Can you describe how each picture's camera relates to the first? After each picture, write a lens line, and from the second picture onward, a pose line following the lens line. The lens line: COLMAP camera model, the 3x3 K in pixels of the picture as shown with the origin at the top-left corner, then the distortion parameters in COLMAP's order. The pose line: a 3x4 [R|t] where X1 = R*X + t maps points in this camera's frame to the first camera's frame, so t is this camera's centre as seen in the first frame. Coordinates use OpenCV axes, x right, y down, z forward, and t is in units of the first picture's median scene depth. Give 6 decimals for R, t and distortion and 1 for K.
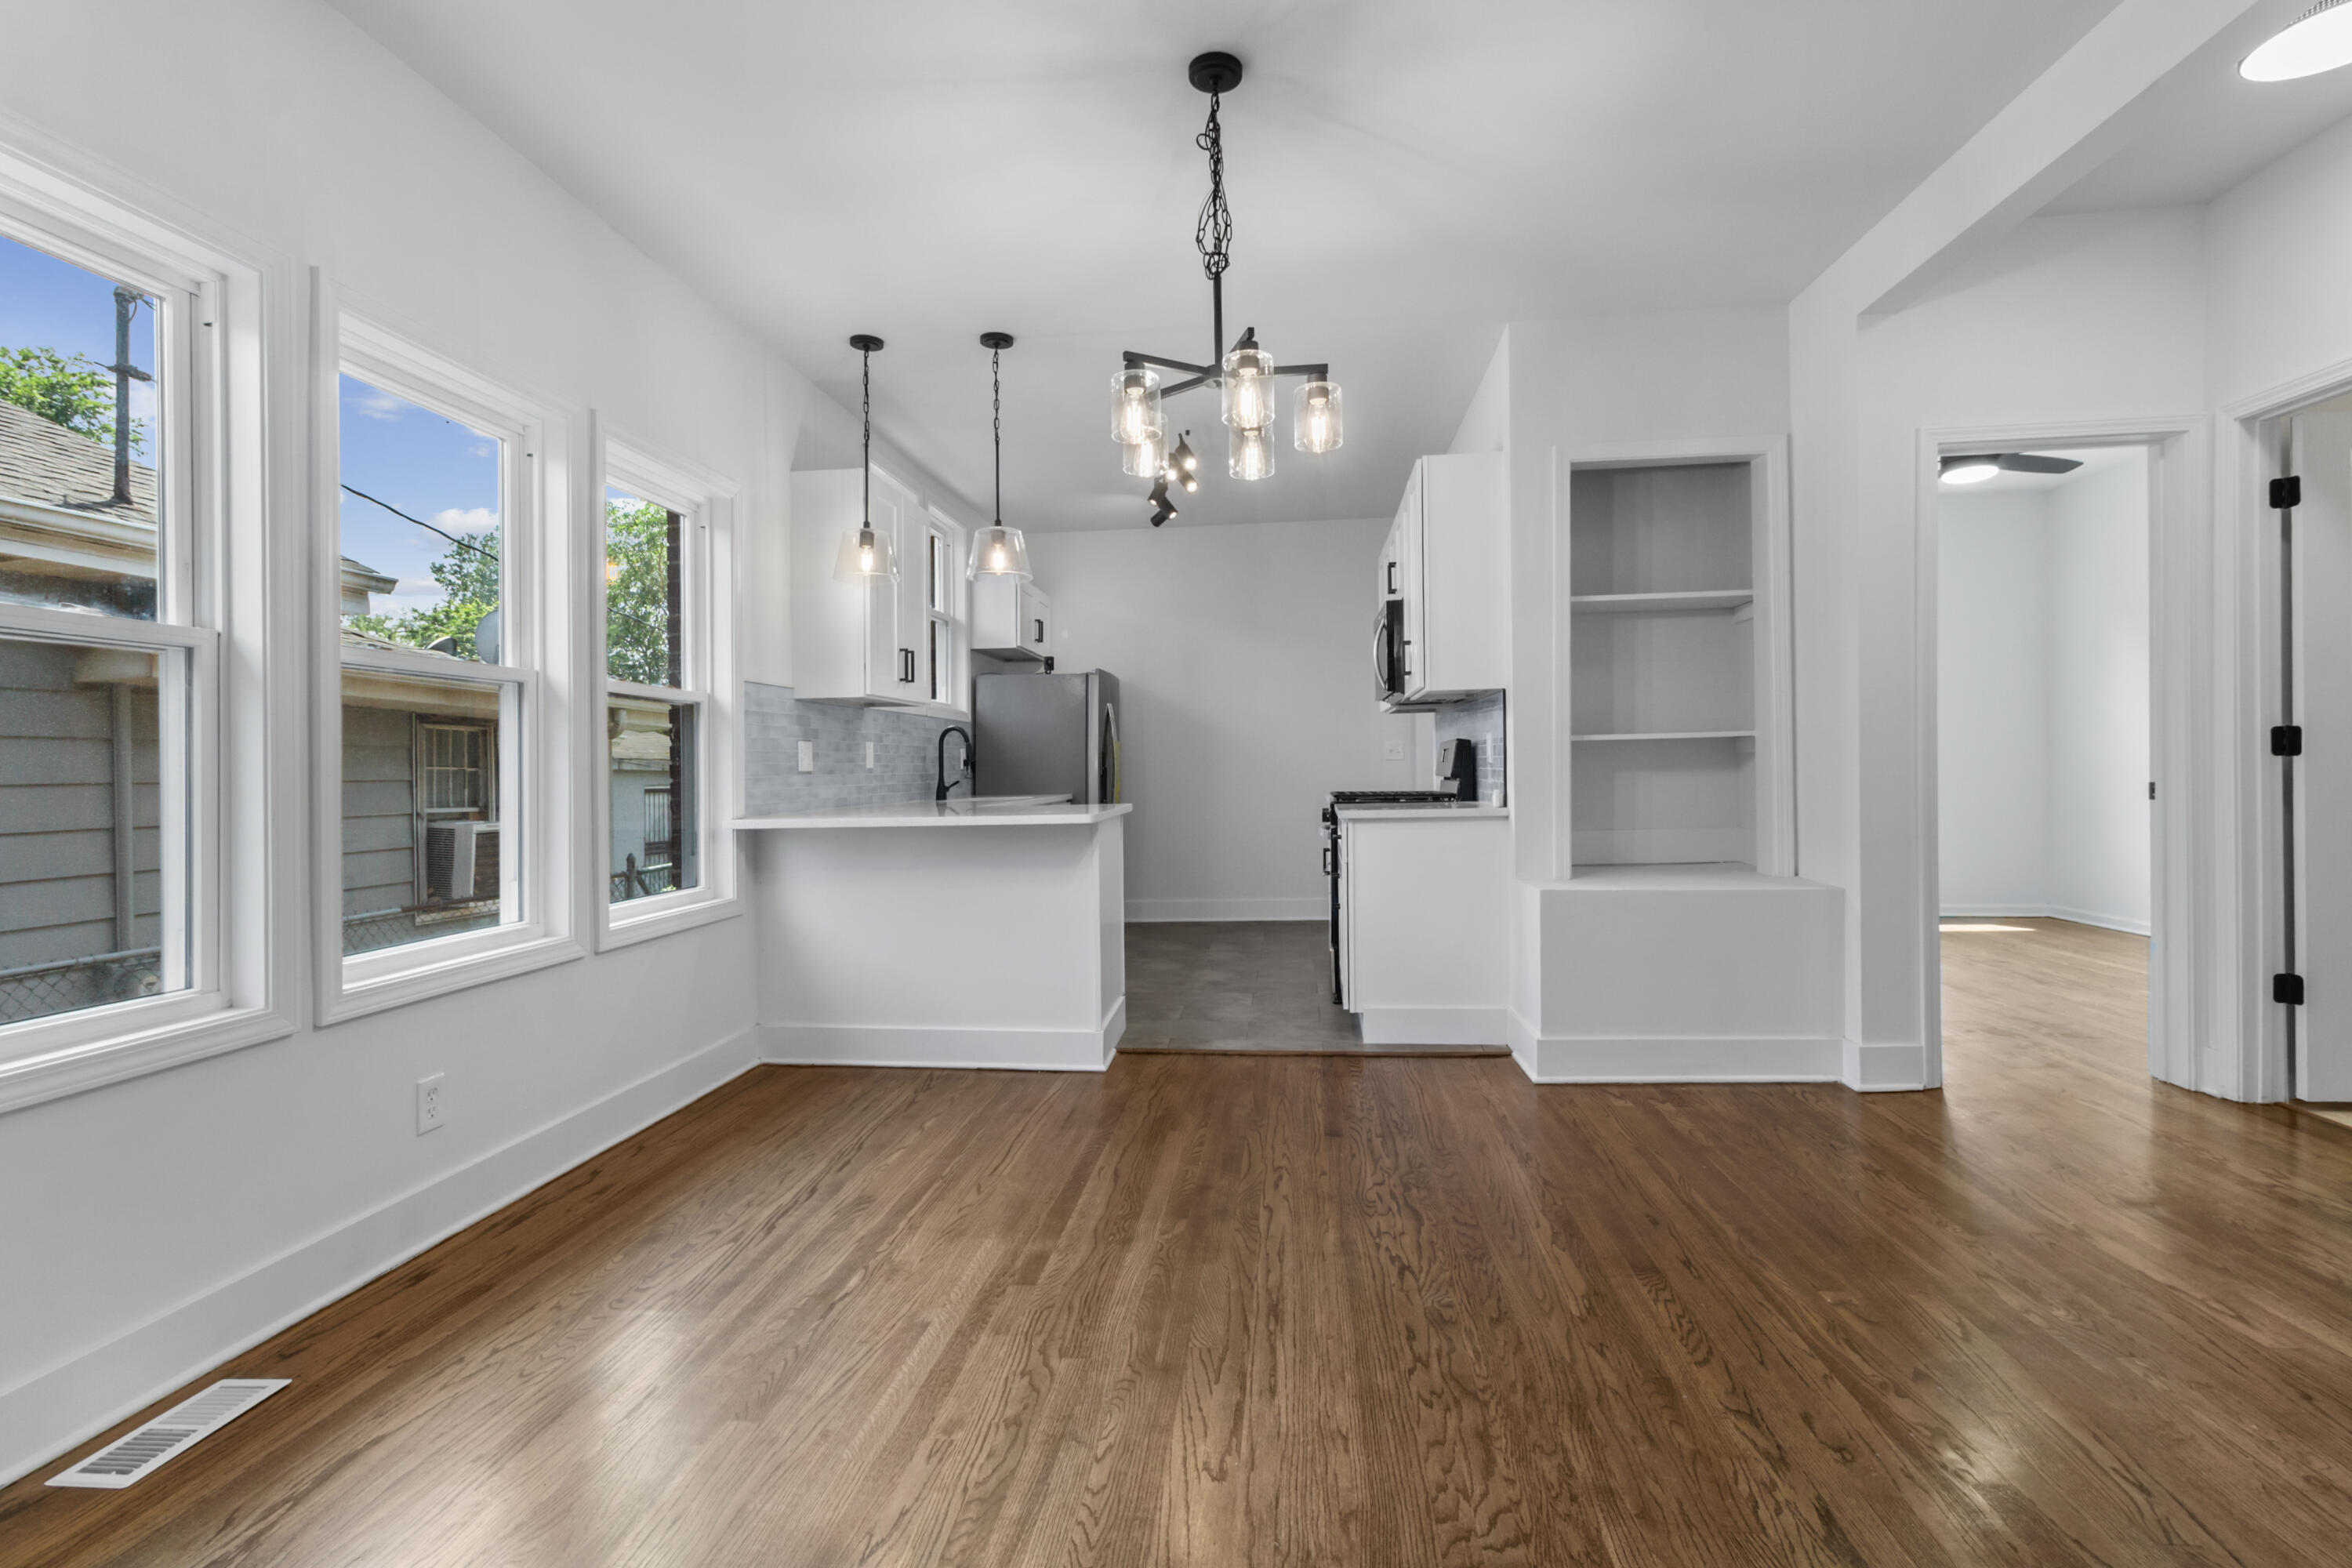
lens RADIAL K [[1106.7, 0, 1178.8], [0, 1106.7, 776.5], [0, 0, 1]] dist [0.004863, 0.000657]
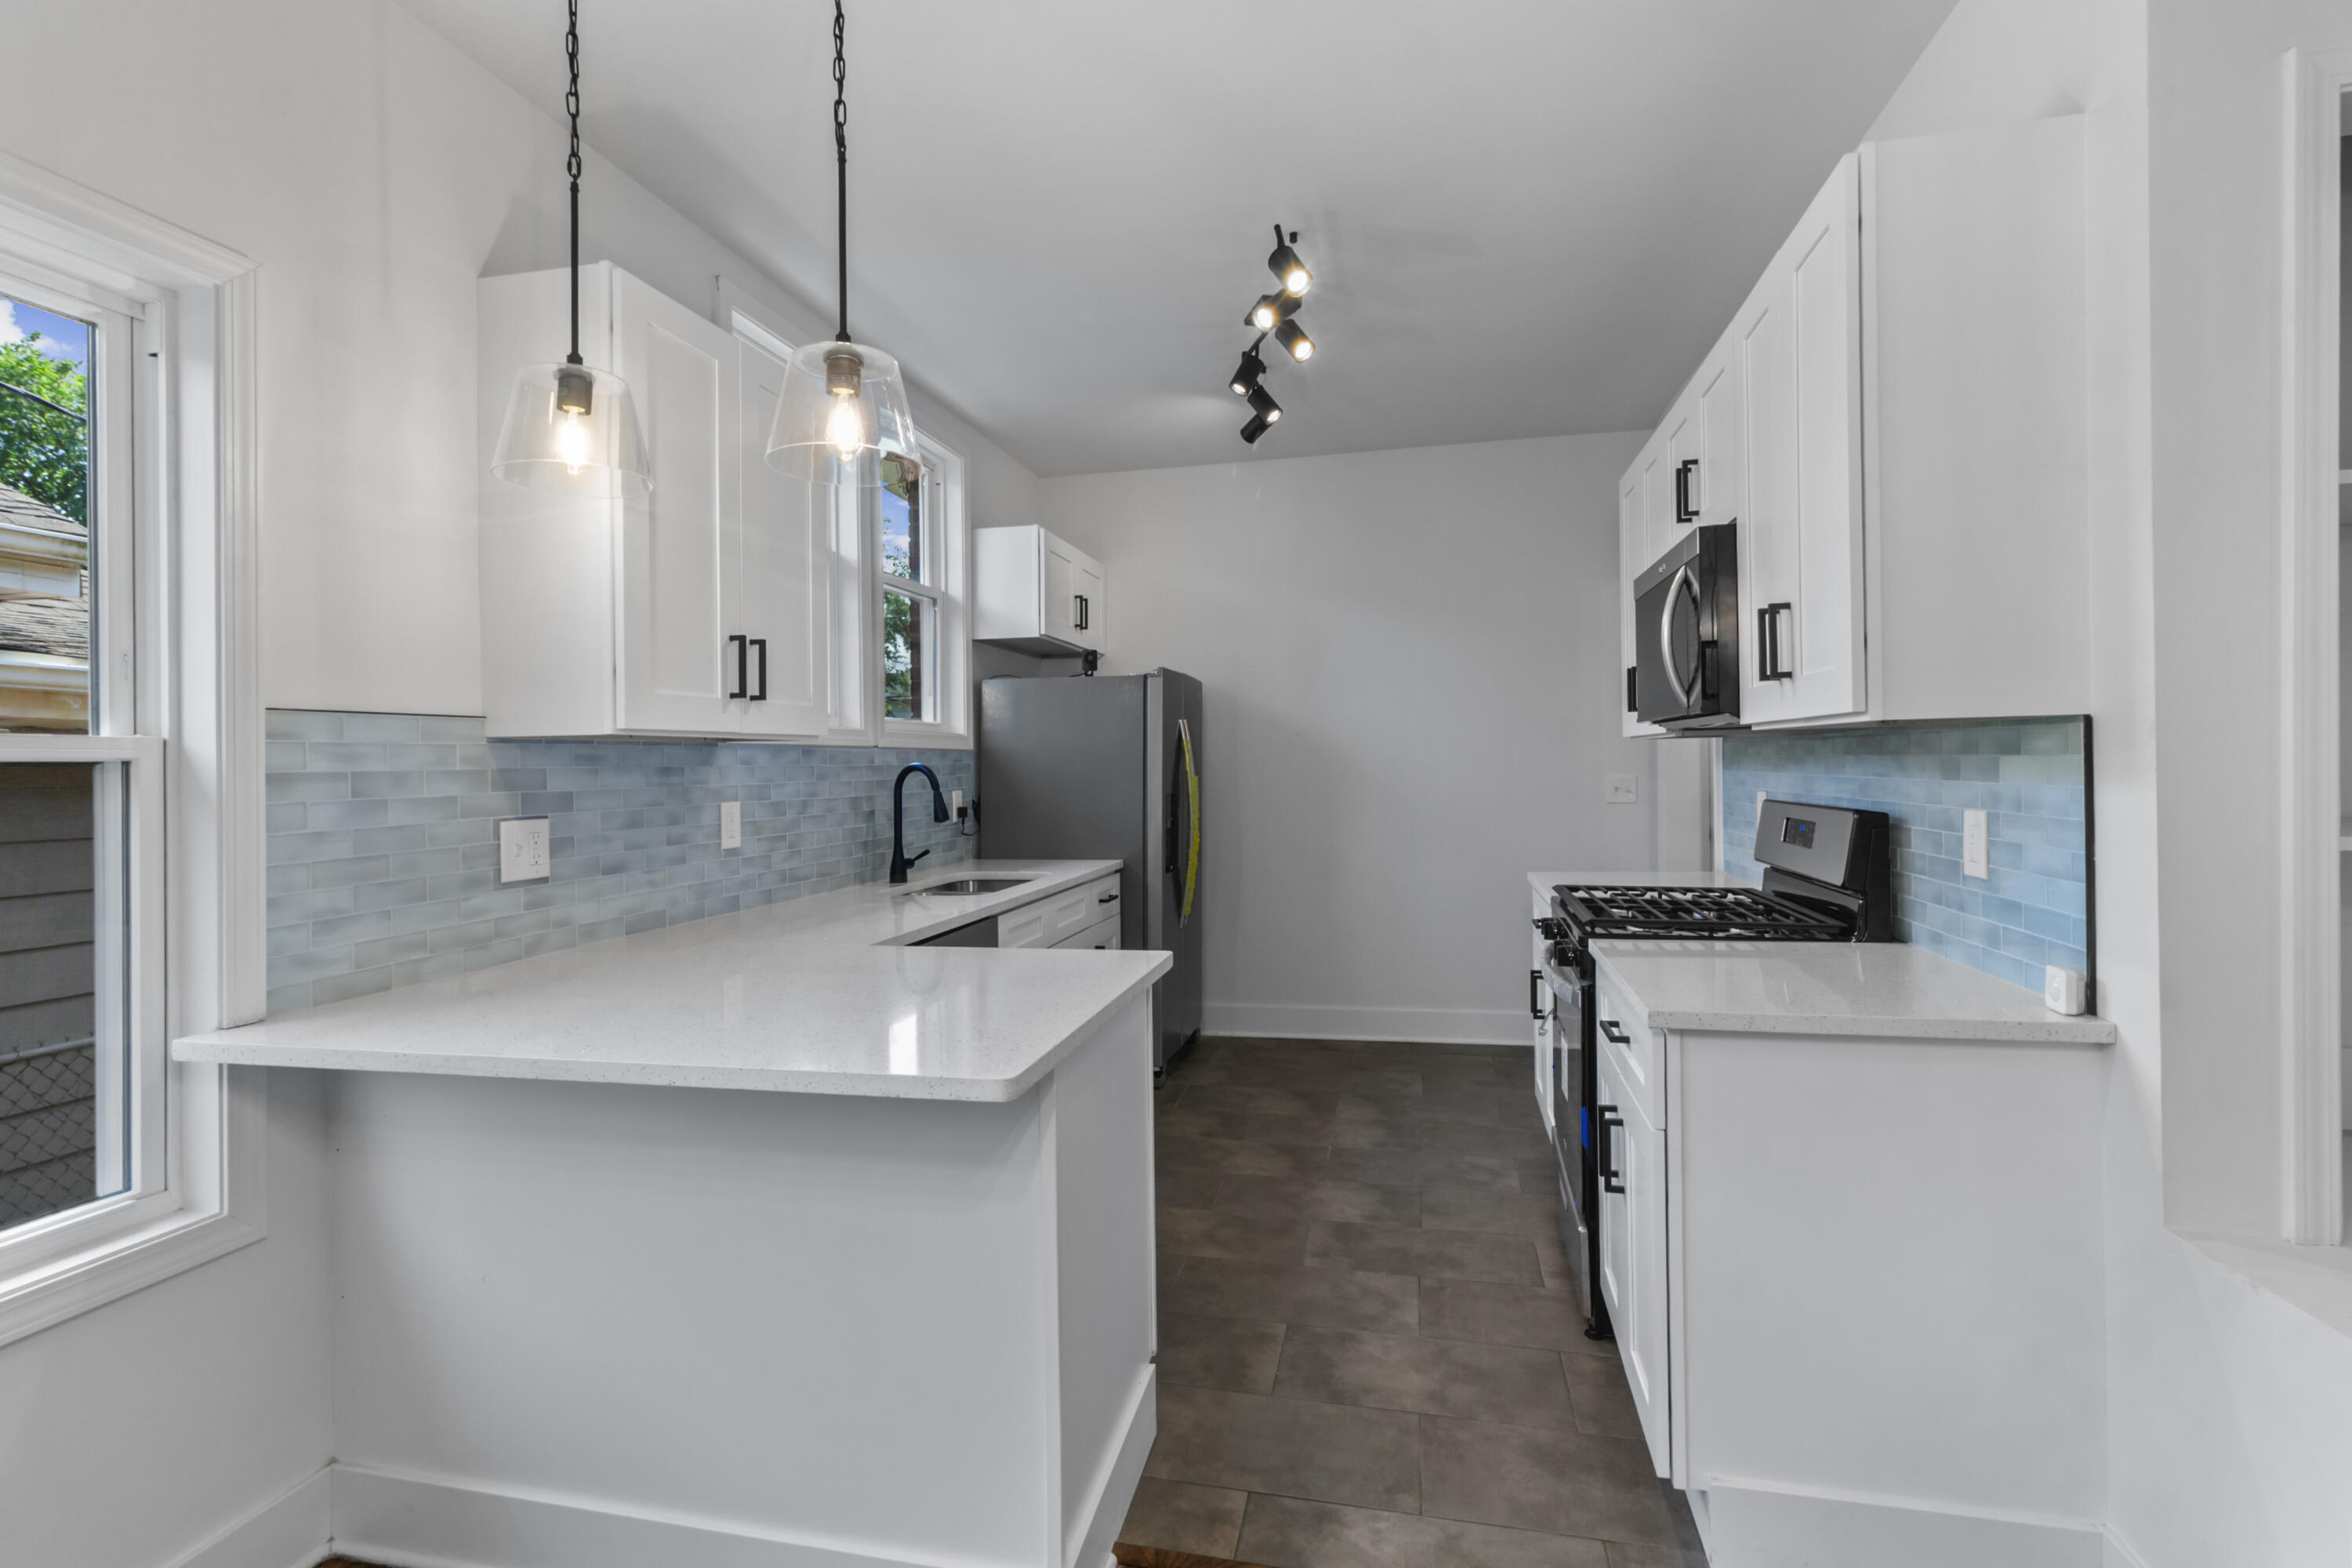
lens RADIAL K [[1106.7, 0, 1175.6], [0, 1106.7, 776.7], [0, 0, 1]] dist [0.004863, 0.000657]
pose [[0.993458, -0.001834, -0.114180, 0.014715], [0.002150, 0.999994, 0.002645, -0.053200], [0.114174, -0.002874, 0.993457, 0.543756]]
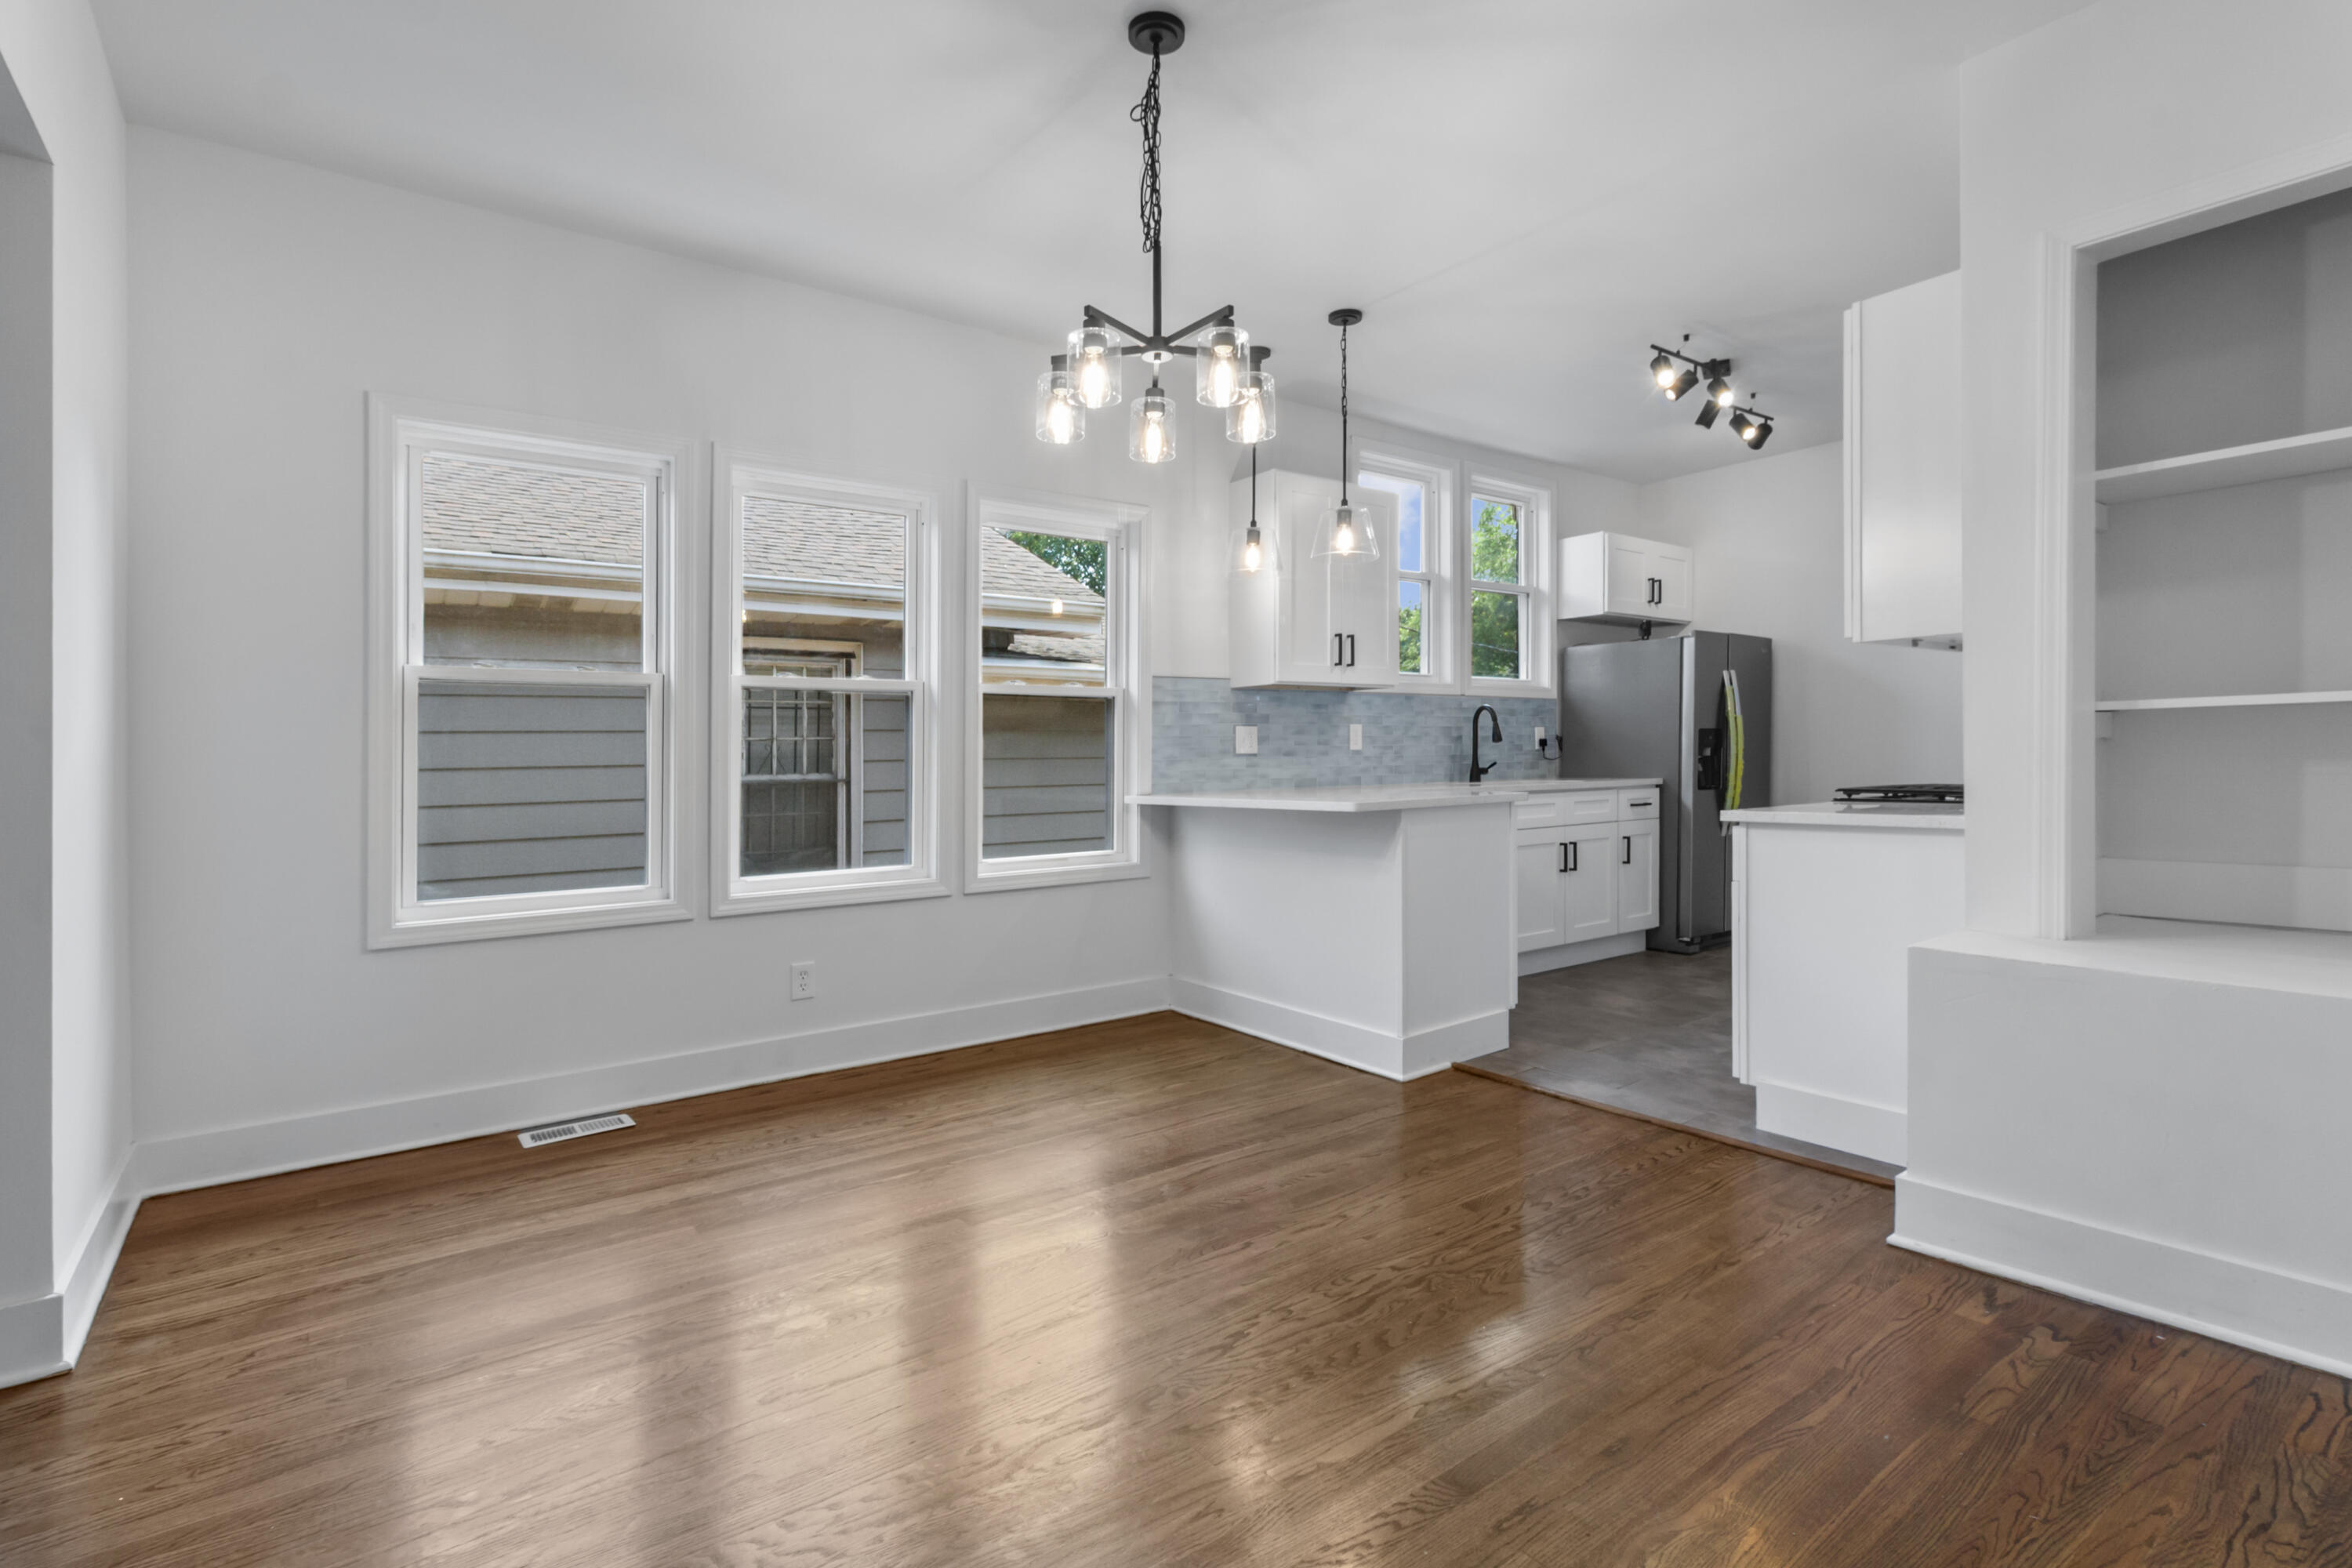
lens RADIAL K [[1106.7, 0, 1164.8], [0, 1106.7, 749.7], [0, 0, 1]] dist [0.004863, 0.000657]
pose [[0.675261, 0.002027, -0.737576, 0.423528], [-0.003311, 0.999994, -0.000283, -0.007914], [0.737571, 0.002633, 0.675264, 0.206066]]
